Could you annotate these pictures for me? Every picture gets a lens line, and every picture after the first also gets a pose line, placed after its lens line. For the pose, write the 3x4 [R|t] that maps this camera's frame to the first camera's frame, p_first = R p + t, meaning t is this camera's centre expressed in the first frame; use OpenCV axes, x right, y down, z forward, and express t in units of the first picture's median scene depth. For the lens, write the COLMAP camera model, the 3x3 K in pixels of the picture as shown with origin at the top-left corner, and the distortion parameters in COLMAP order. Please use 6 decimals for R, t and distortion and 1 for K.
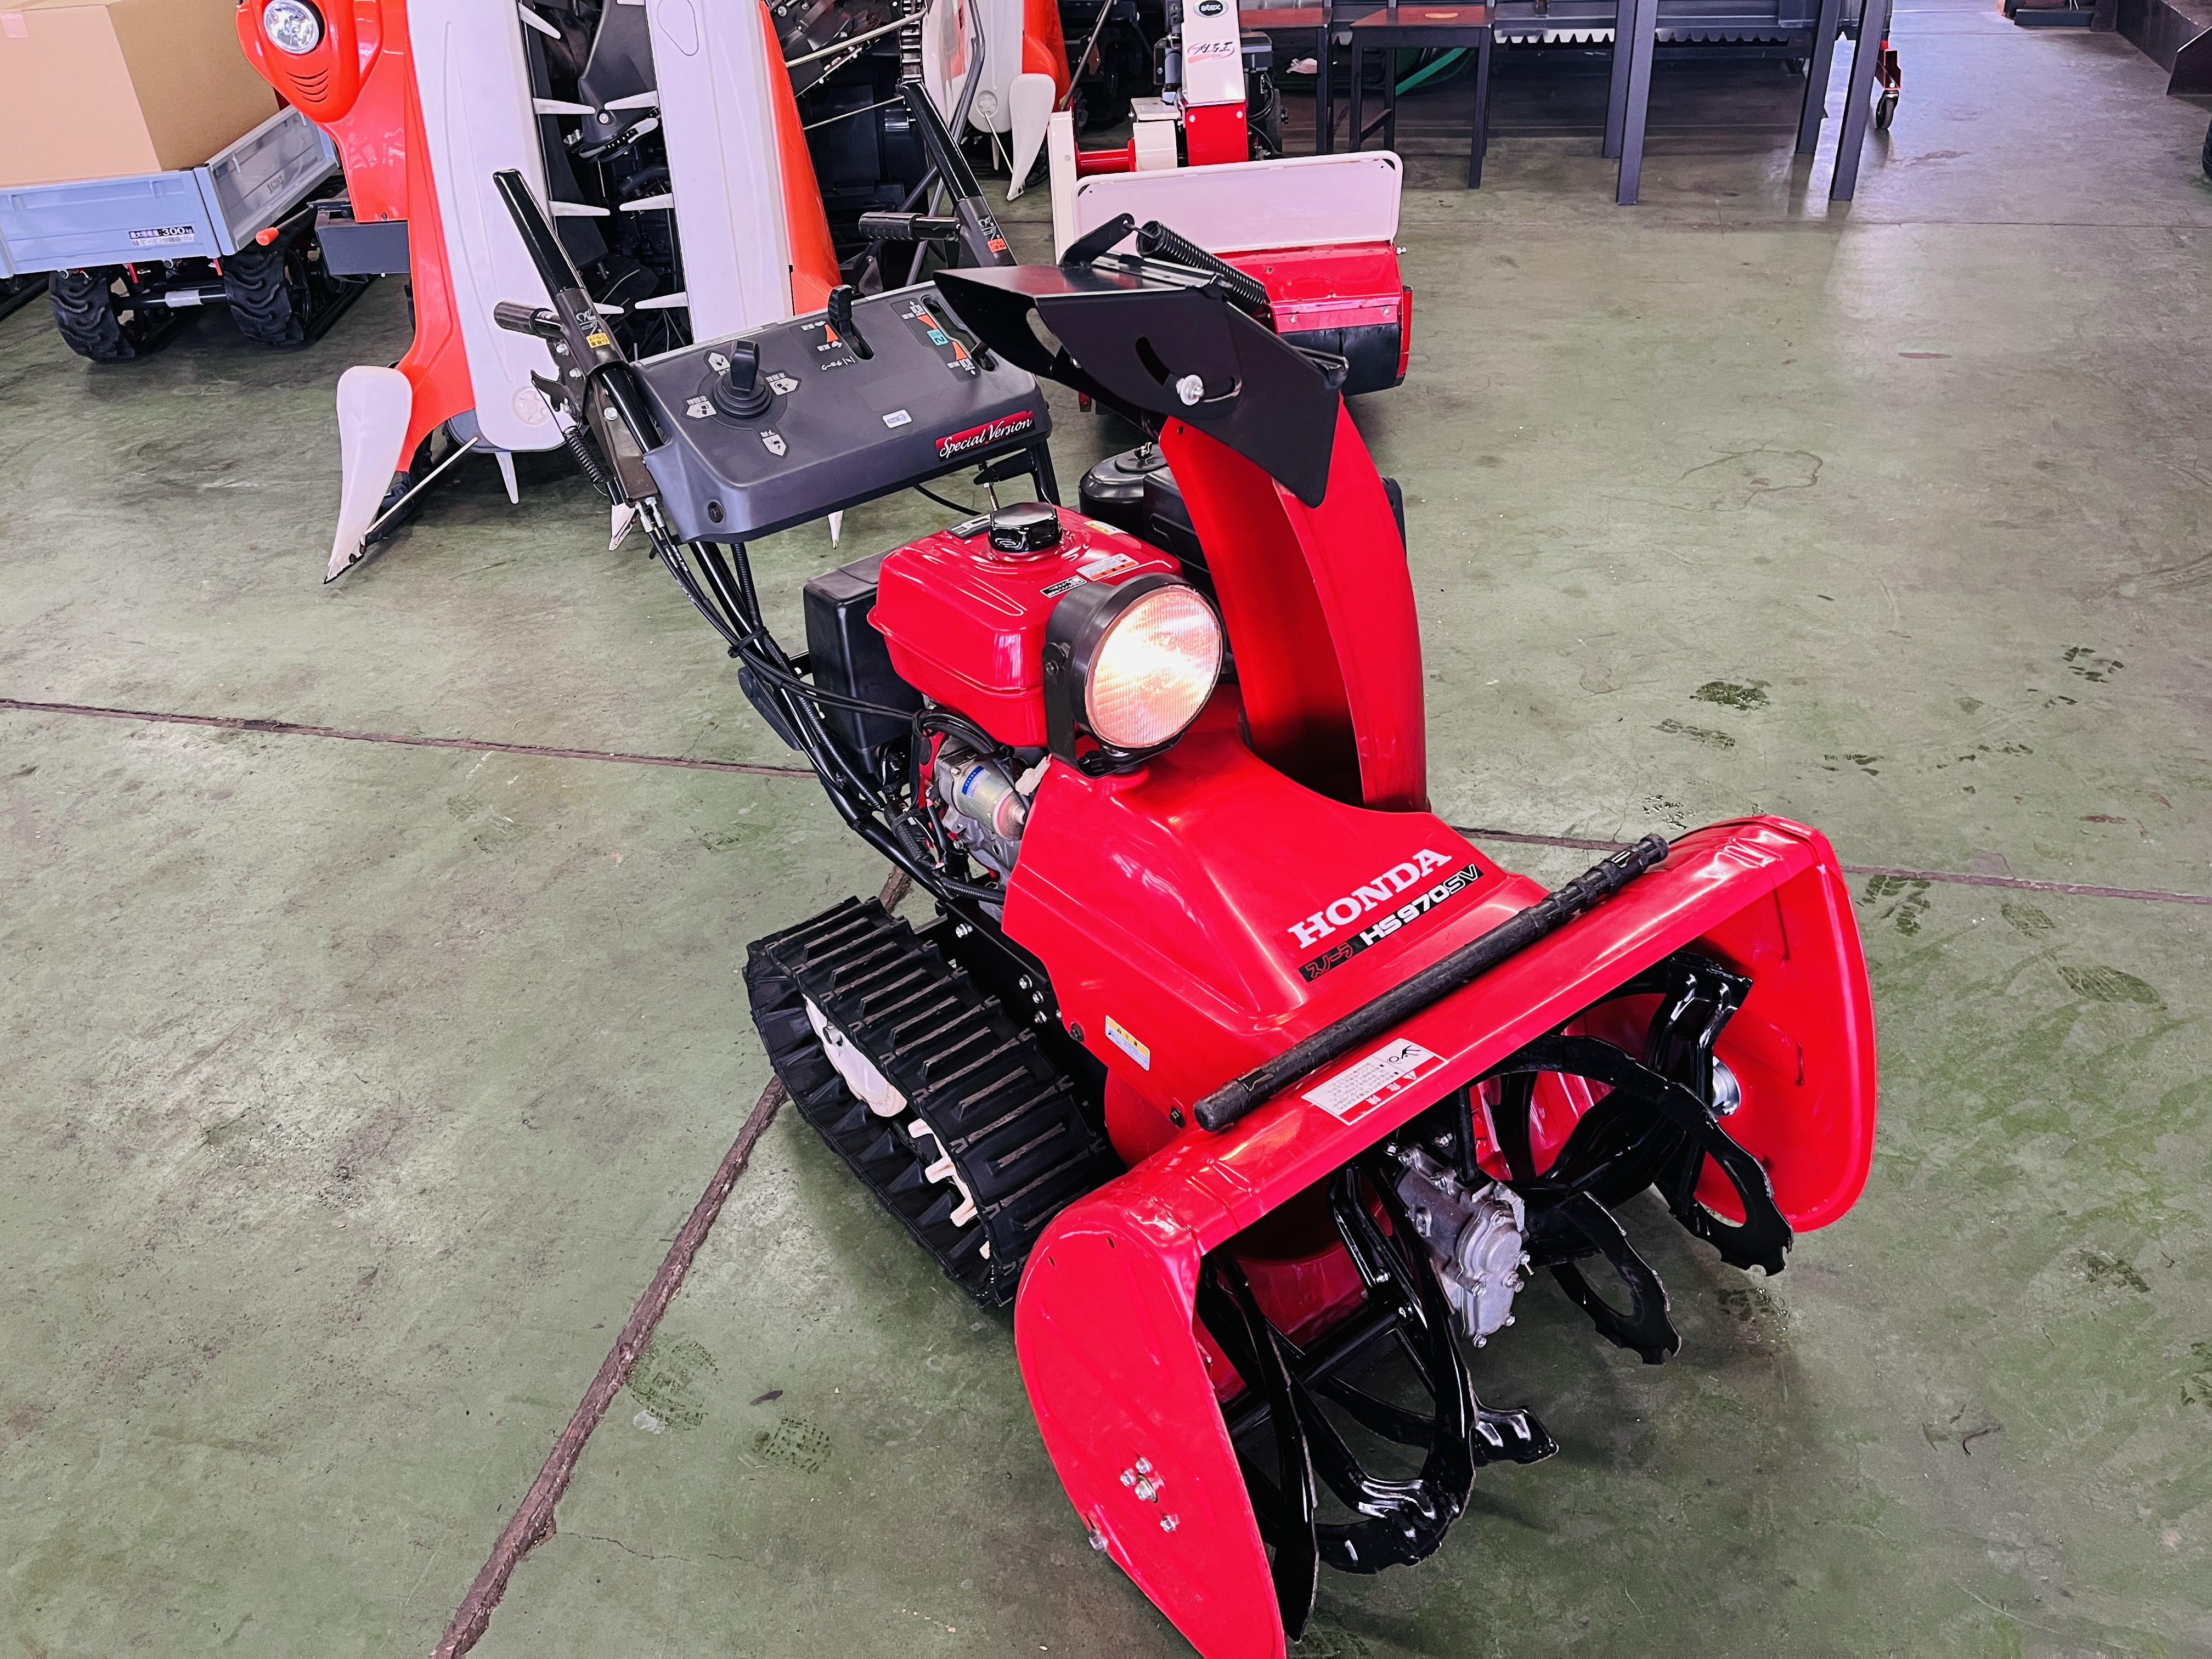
lens RADIAL K [[1676.7, 0, 1132.7], [0, 1676.7, 824.5], [0, 0, 1]] dist [0.023859, -0.002697]
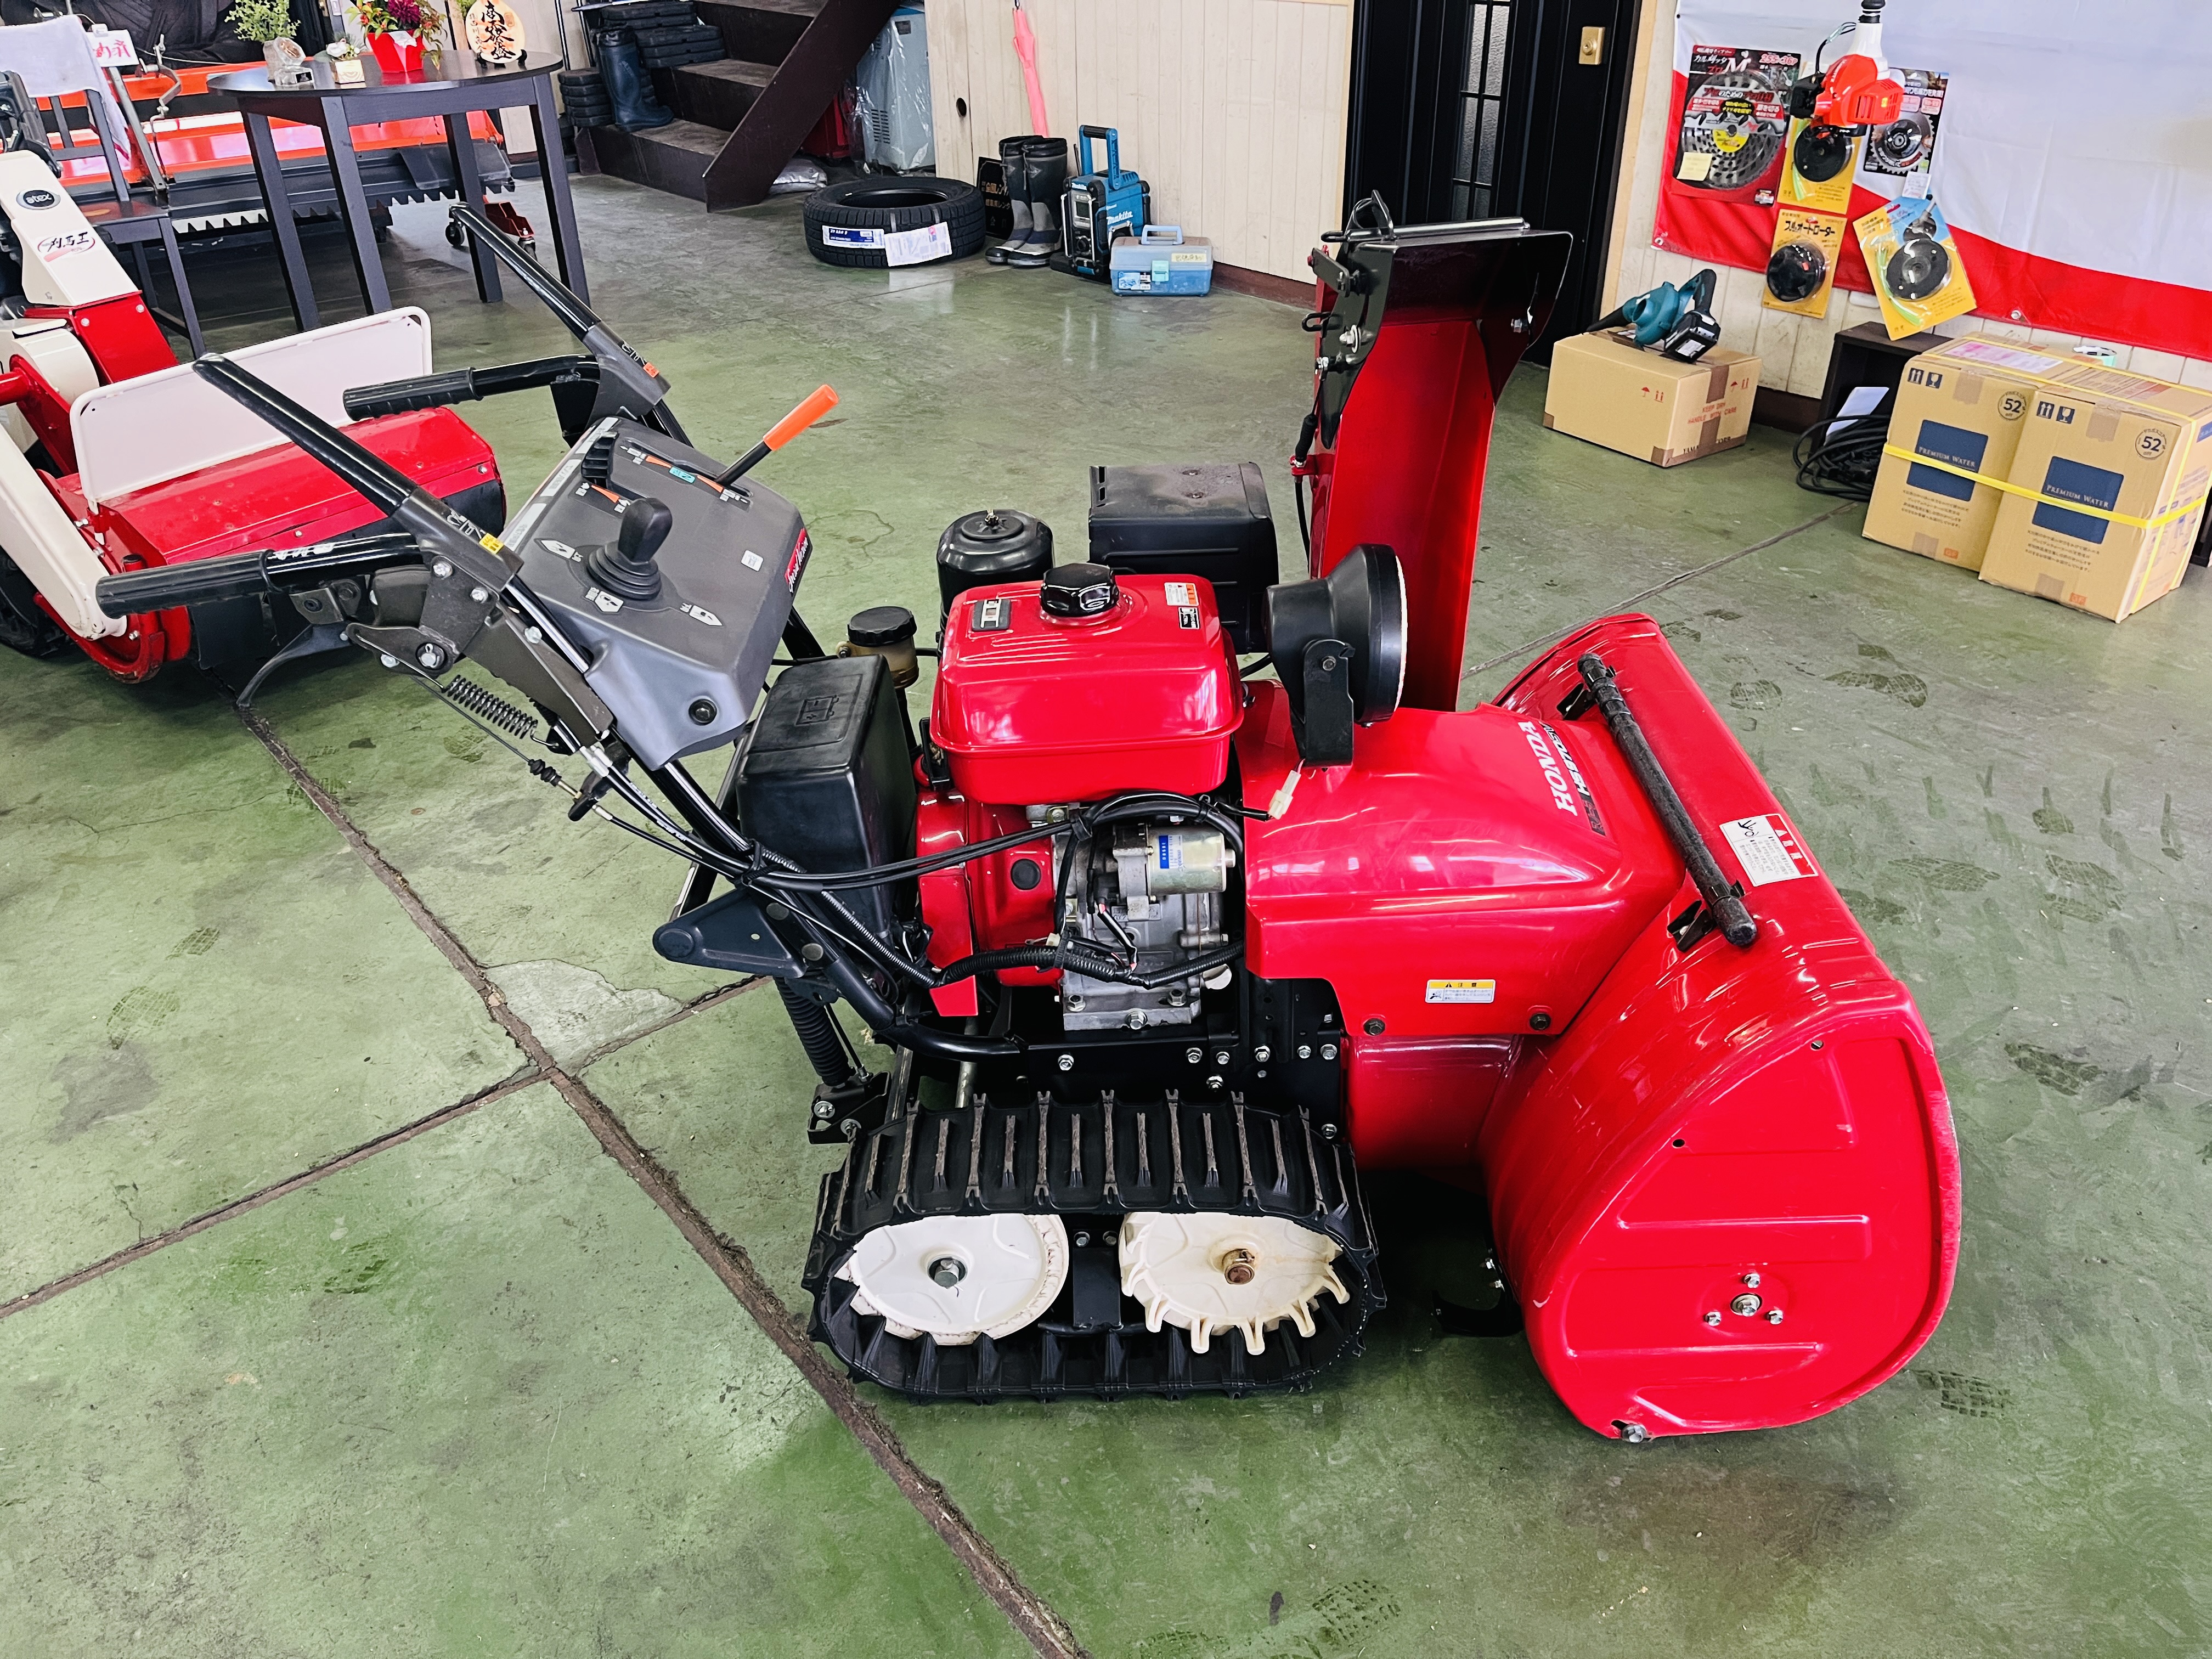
lens RADIAL K [[1648.6, 0, 1092.5], [0, 1648.6, 831.0], [0, 0, 1]] dist [0.062131, -0.084477]
pose [[0.601992, -0.370322, 0.707437, -0.497477], [0.437044, 0.894278, 0.096227, -0.093207], [-0.668280, 0.251253, 0.700196, 0.252502]]
